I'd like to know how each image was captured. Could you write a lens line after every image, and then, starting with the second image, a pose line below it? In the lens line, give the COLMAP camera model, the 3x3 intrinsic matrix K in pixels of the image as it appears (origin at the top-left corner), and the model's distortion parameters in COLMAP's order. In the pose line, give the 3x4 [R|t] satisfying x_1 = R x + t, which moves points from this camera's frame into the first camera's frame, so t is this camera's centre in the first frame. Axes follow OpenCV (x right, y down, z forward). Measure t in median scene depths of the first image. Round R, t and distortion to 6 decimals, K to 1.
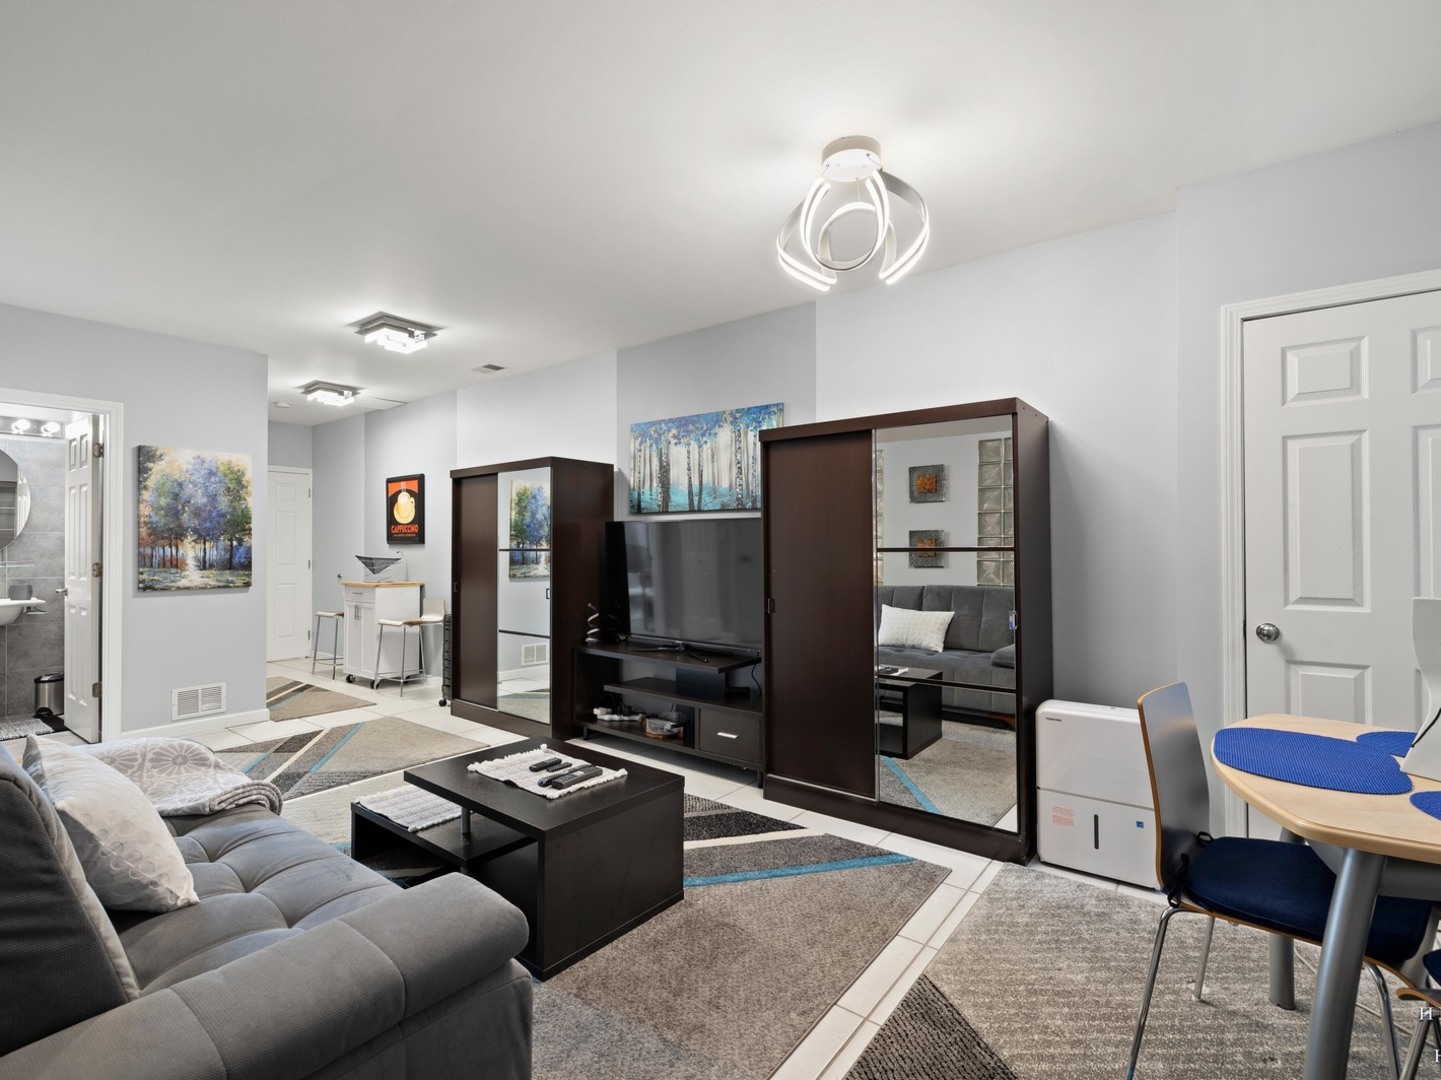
lens RADIAL K [[688.7, 0, 712.9], [0, 688.7, 535.9], [0, 0, 1]] dist [0.000756, -0.000001]
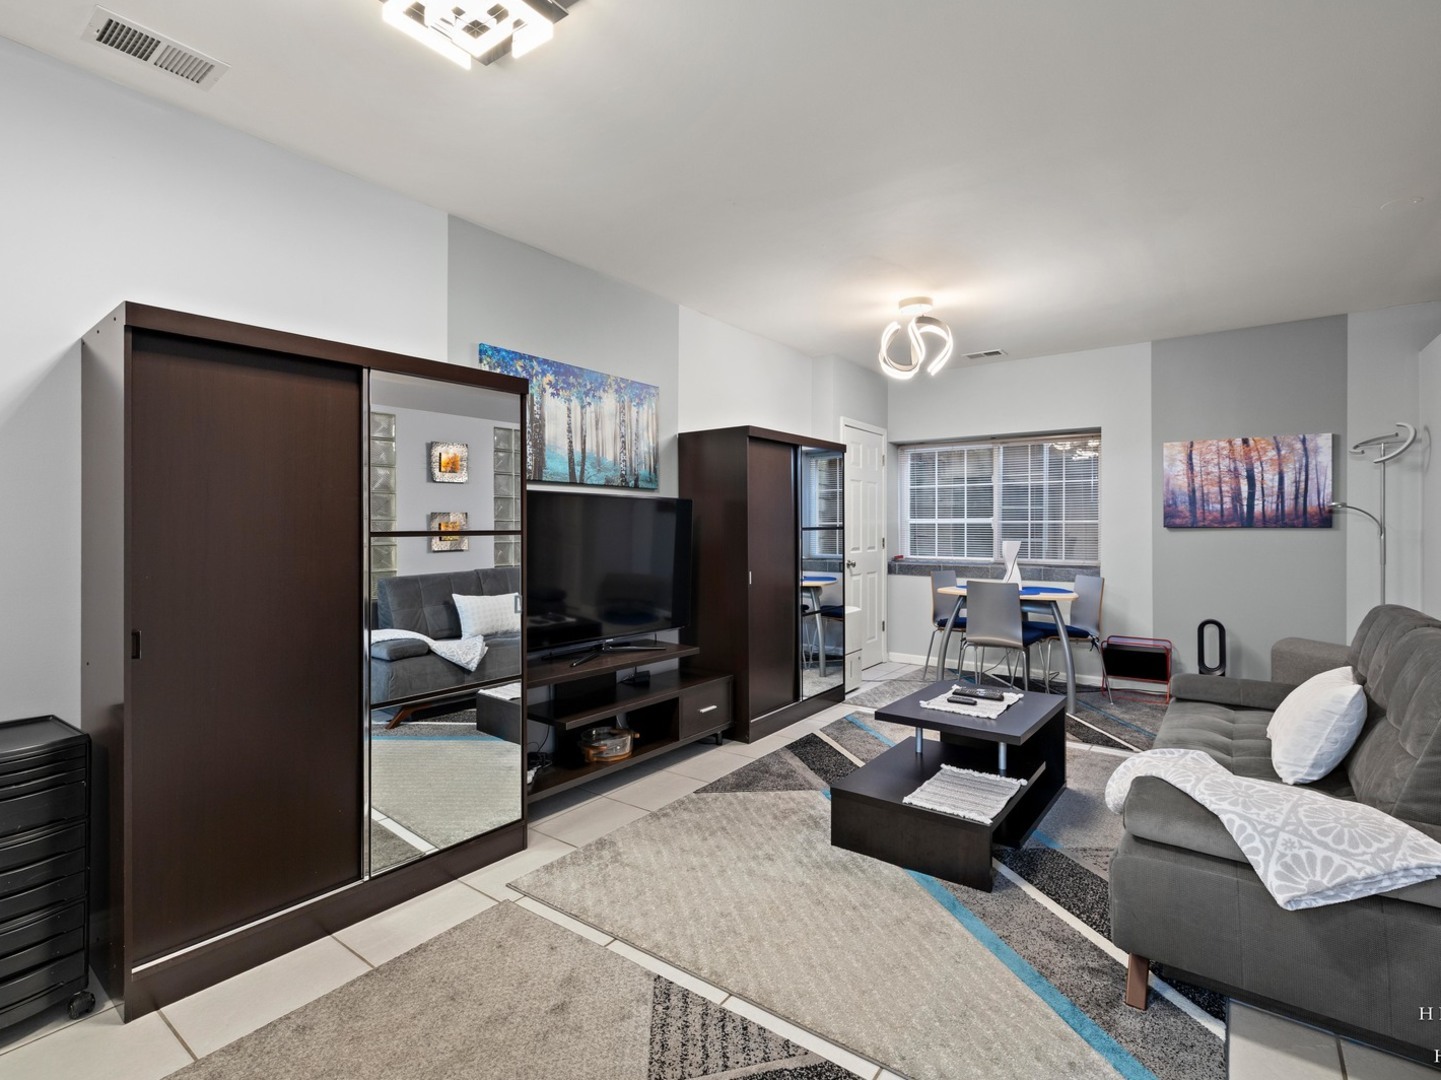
lens RADIAL K [[688.7, 0, 728.5], [0, 688.7, 530.8], [0, 0, 1]] dist [0.000756, -0.000001]
pose [[-0.026249, 0.000449, 0.999655, -0.796673], [-0.006953, 0.999976, -0.000632, 0.018202], [-0.999631, -0.006967, -0.026246, 0.784552]]
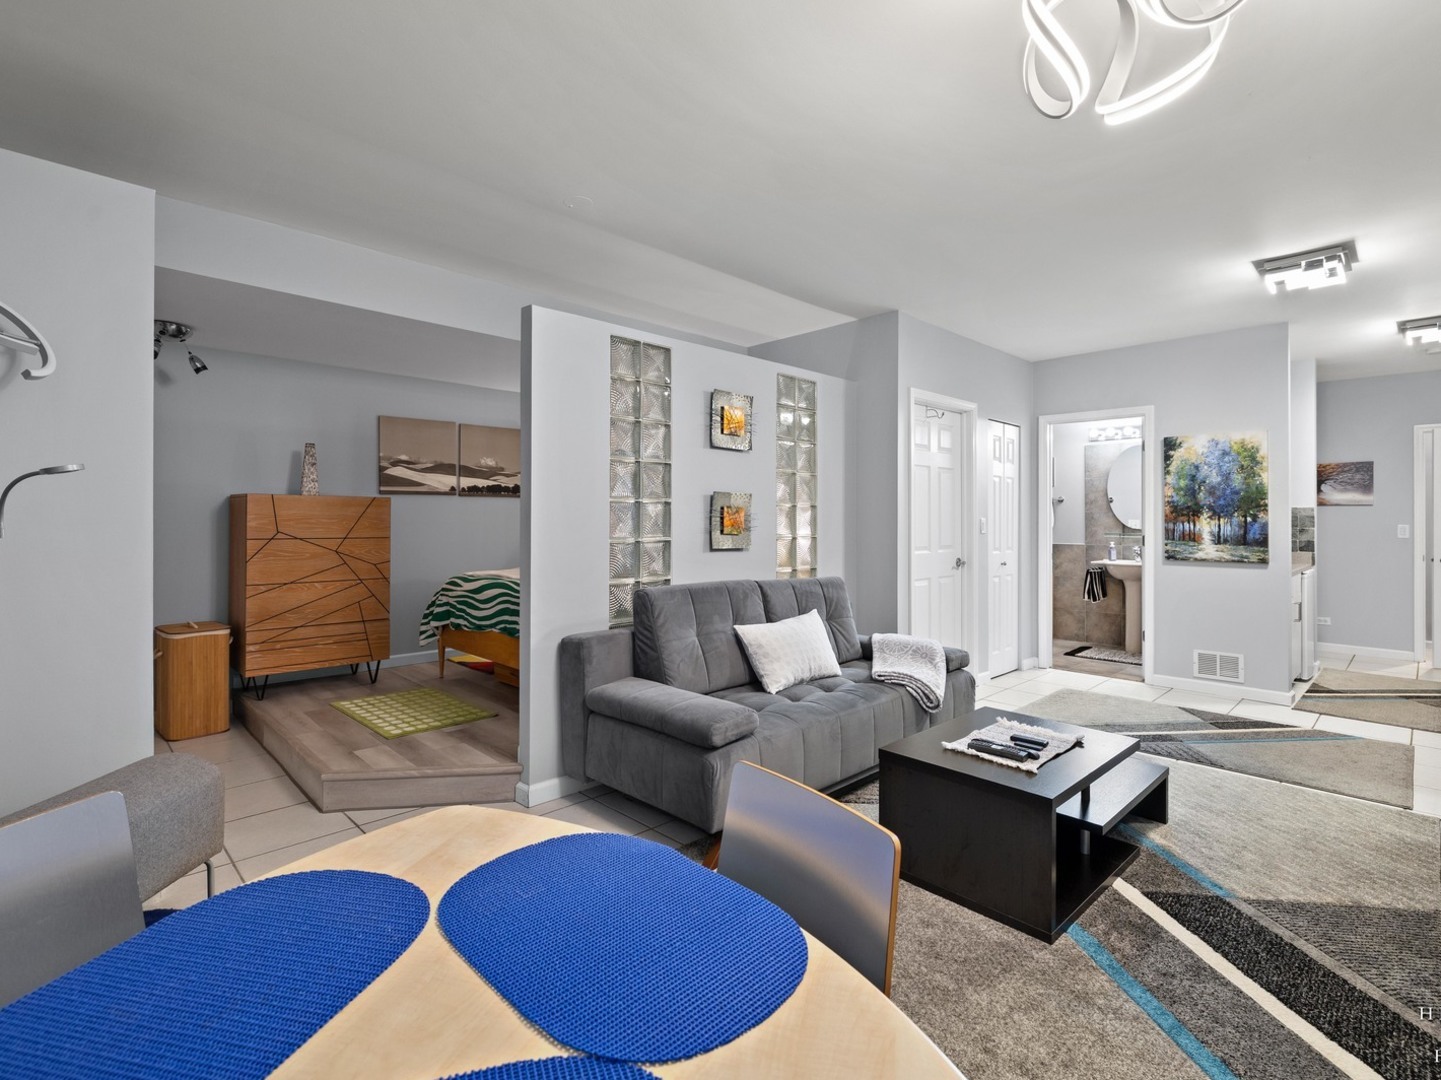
lens RADIAL K [[688.7, 0, 711.4], [0, 688.7, 518.3], [0, 0, 1]] dist [0.000756, -0.000001]
pose [[-0.145079, -0.001974, -0.989418, 0.453747], [0.007366, 0.999968, -0.003075, 0.006534], [0.989393, -0.007734, -0.145060, 0.388419]]
